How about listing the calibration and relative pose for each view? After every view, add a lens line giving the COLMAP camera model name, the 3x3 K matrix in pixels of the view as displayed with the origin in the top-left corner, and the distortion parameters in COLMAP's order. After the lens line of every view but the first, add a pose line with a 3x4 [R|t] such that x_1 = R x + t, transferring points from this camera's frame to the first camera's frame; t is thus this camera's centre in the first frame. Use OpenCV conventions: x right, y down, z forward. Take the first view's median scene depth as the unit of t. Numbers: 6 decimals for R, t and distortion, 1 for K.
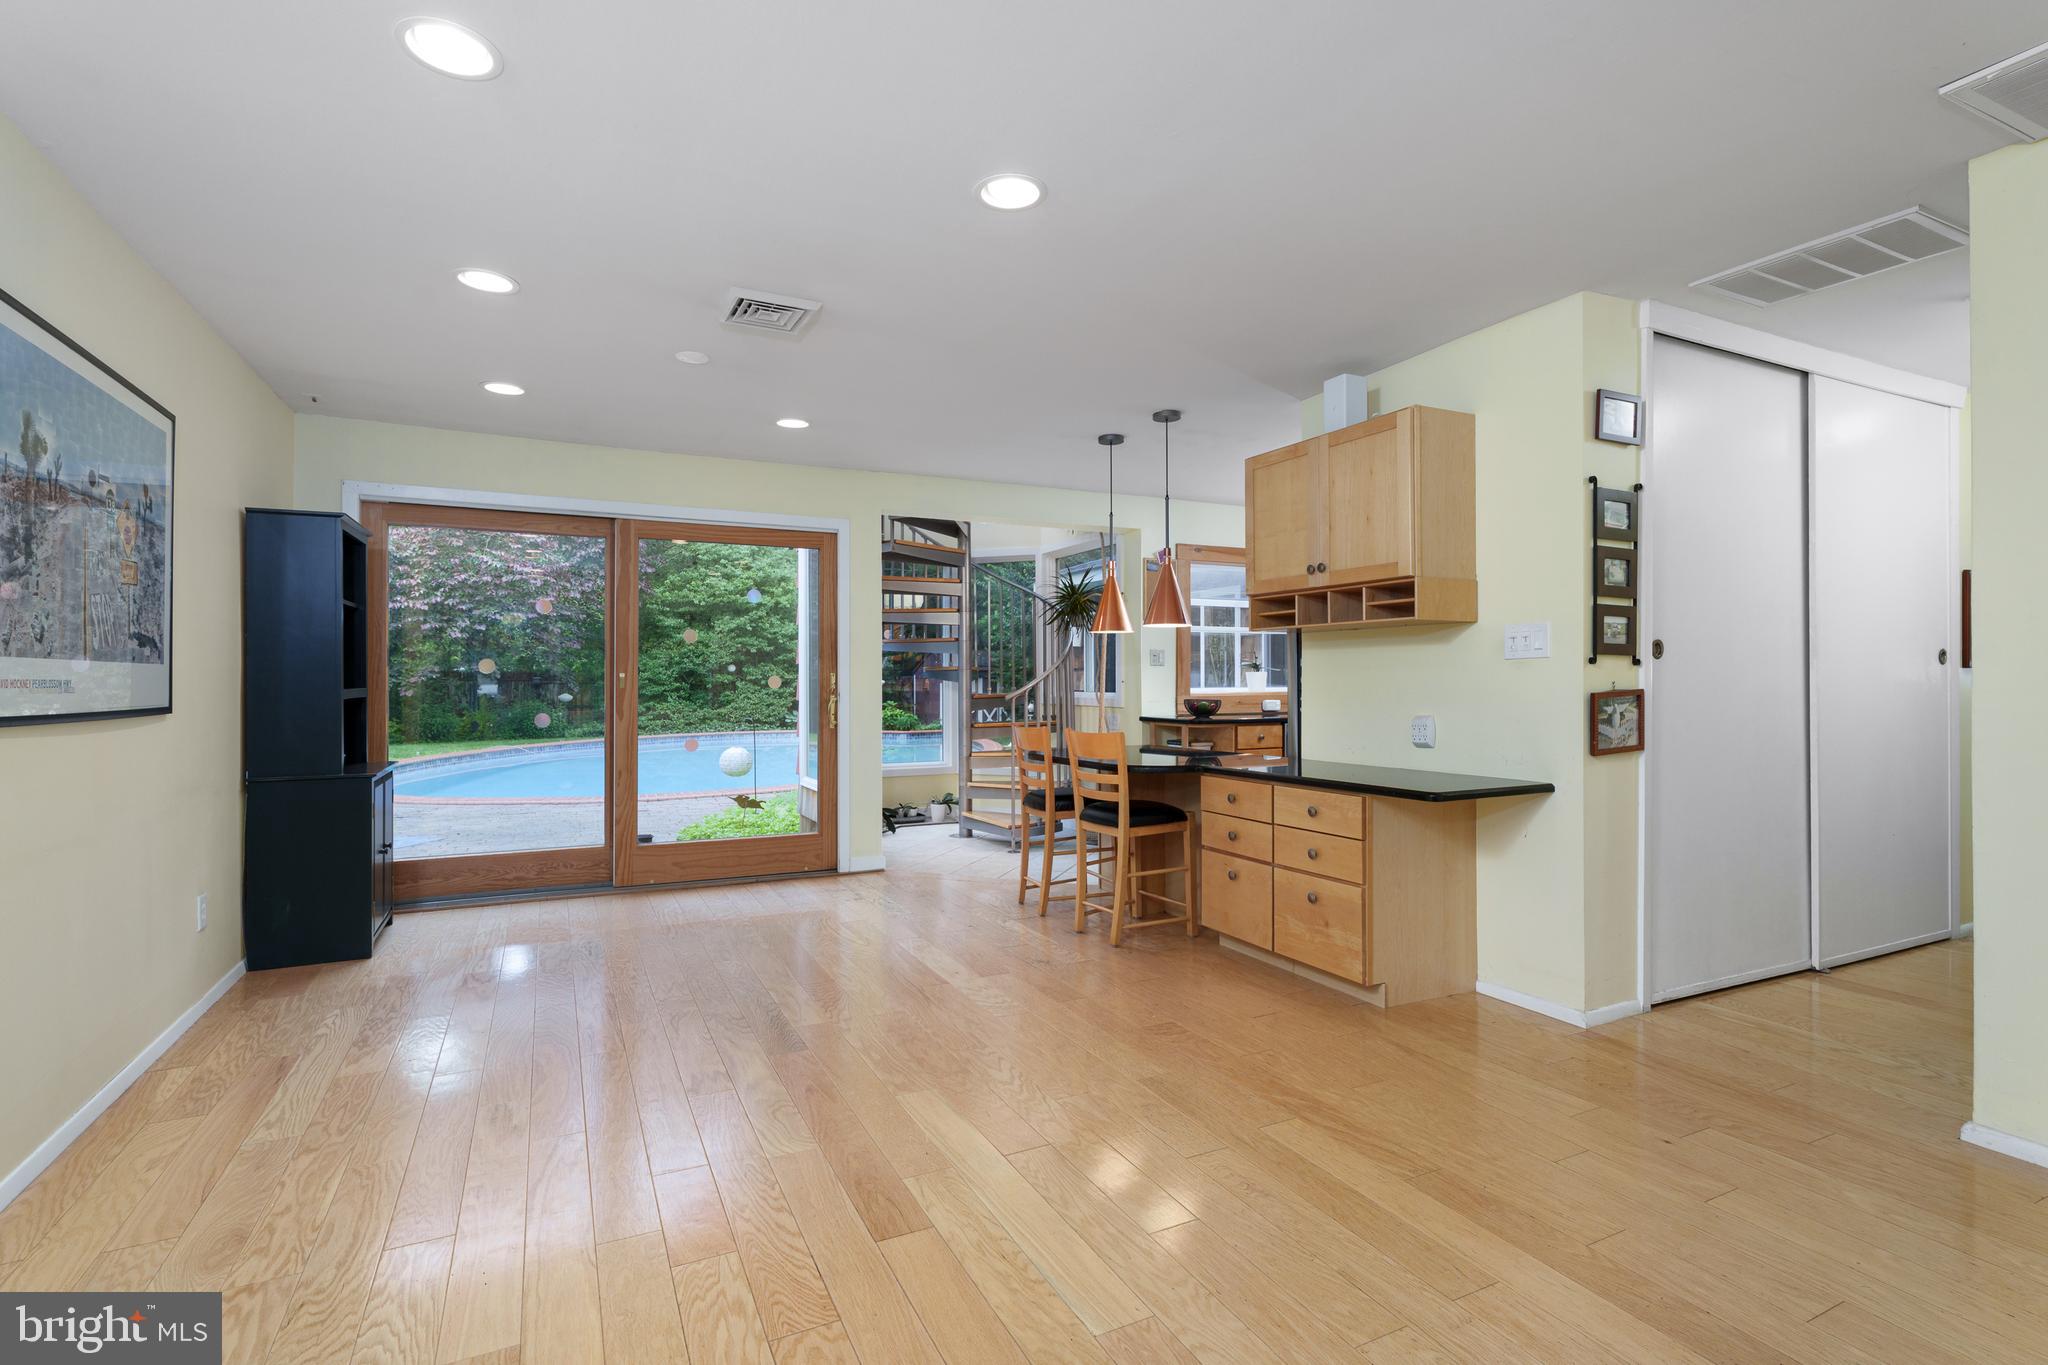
lens RADIAL K [[979.1, 0, 1017.4], [0, 979.1, 649.8], [0, 0, 1]] dist [-0.001609, -0.000753]
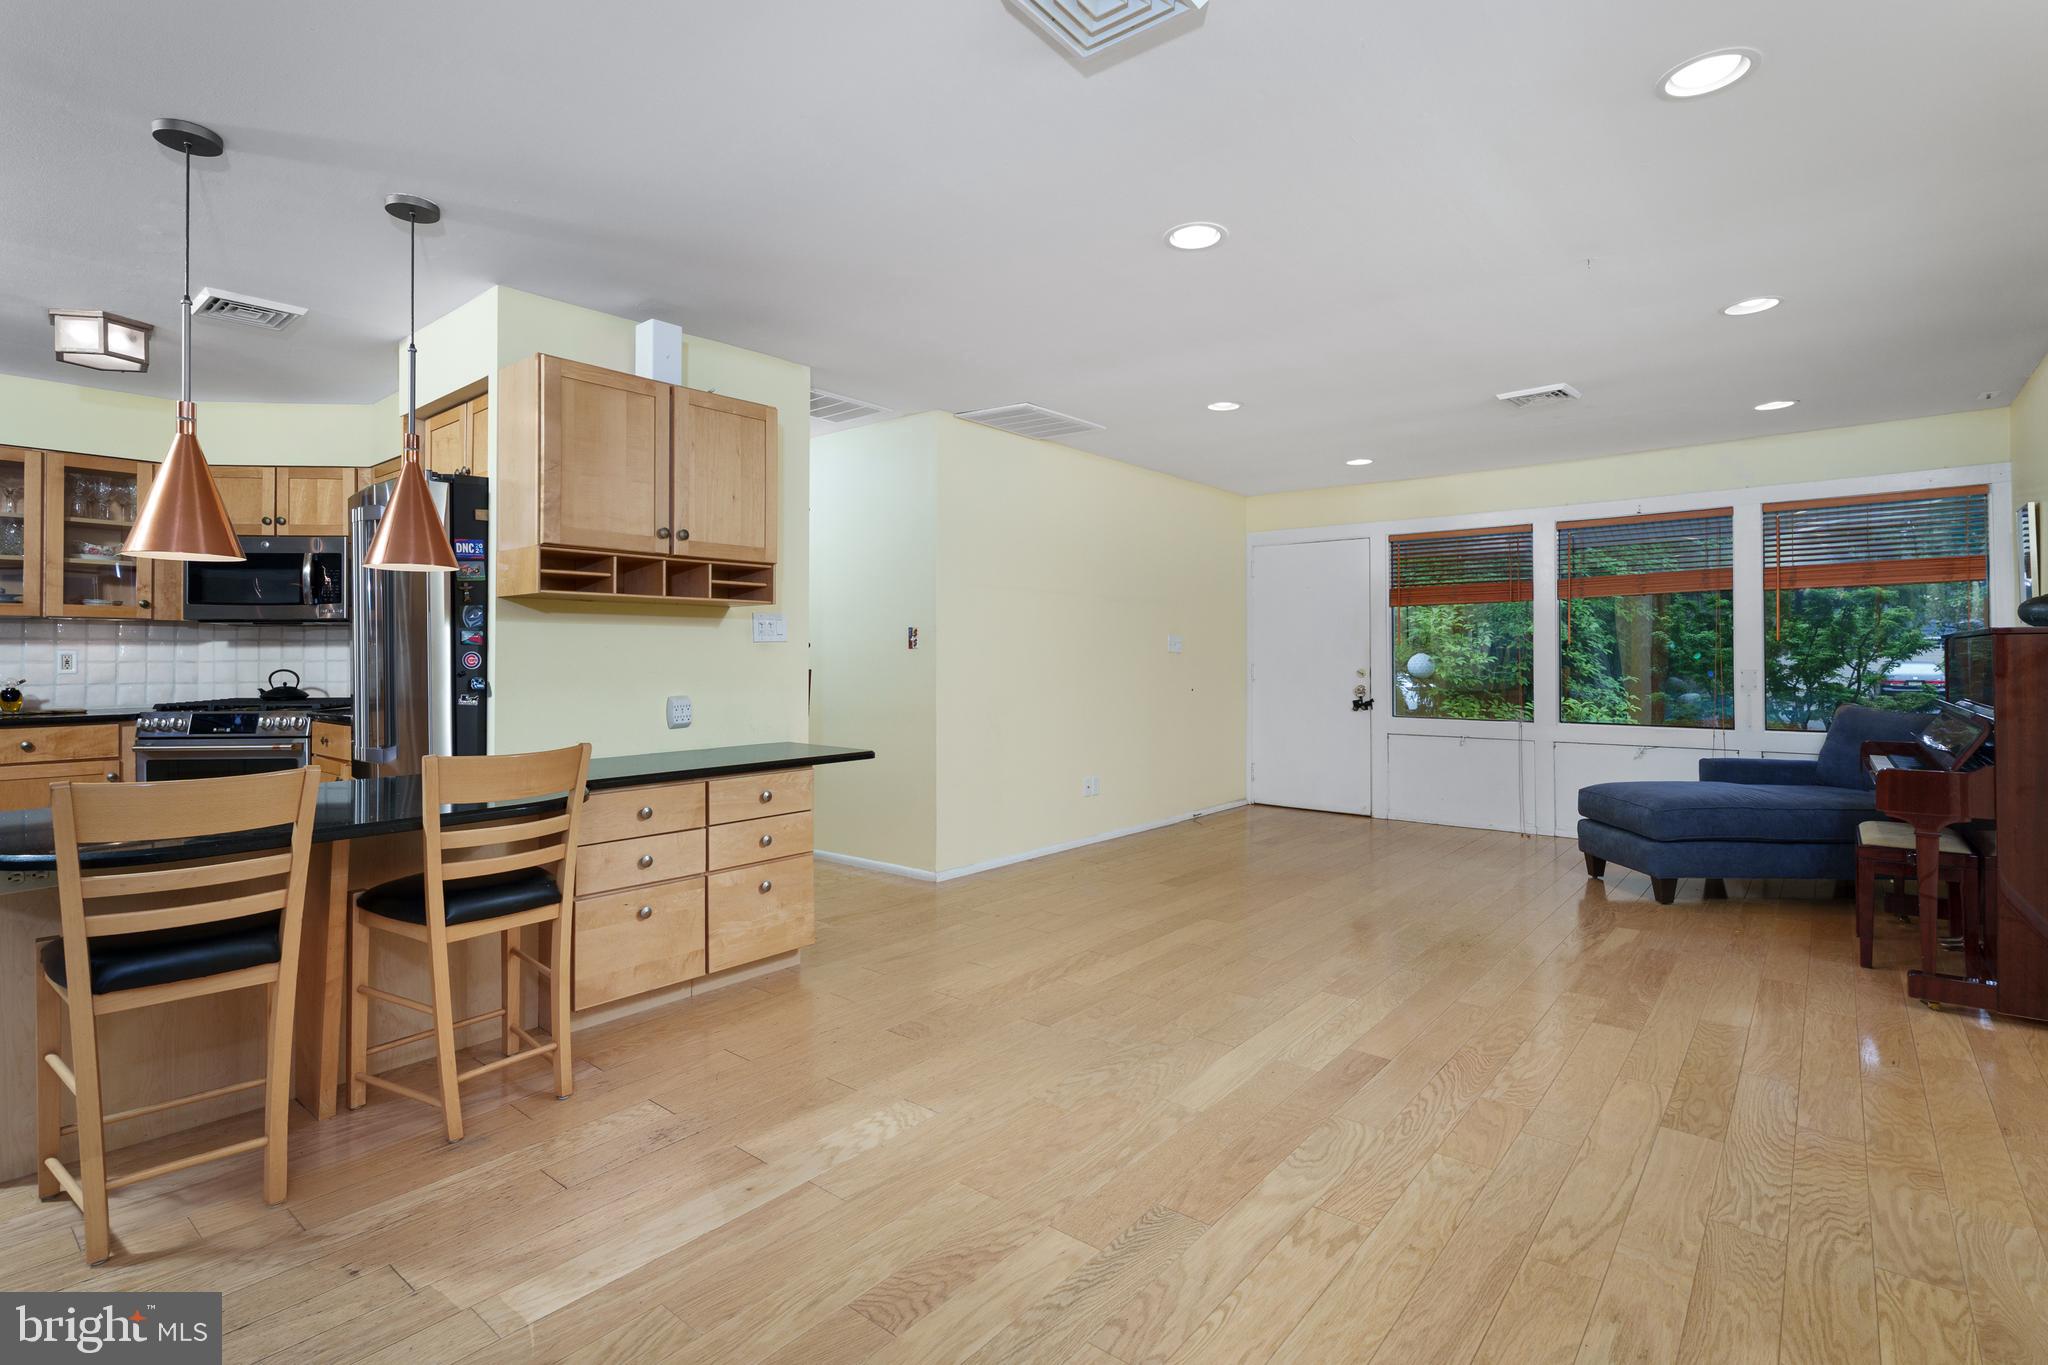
lens RADIAL K [[979.1, 0, 1017.4], [0, 979.1, 649.8], [0, 0, 1]] dist [-0.001609, -0.000753]
pose [[-0.423059, 0.010640, 0.906040, -0.754741], [-0.027909, 0.999304, -0.024767, 0.040939], [-0.905672, -0.035765, -0.422468, 1.323824]]
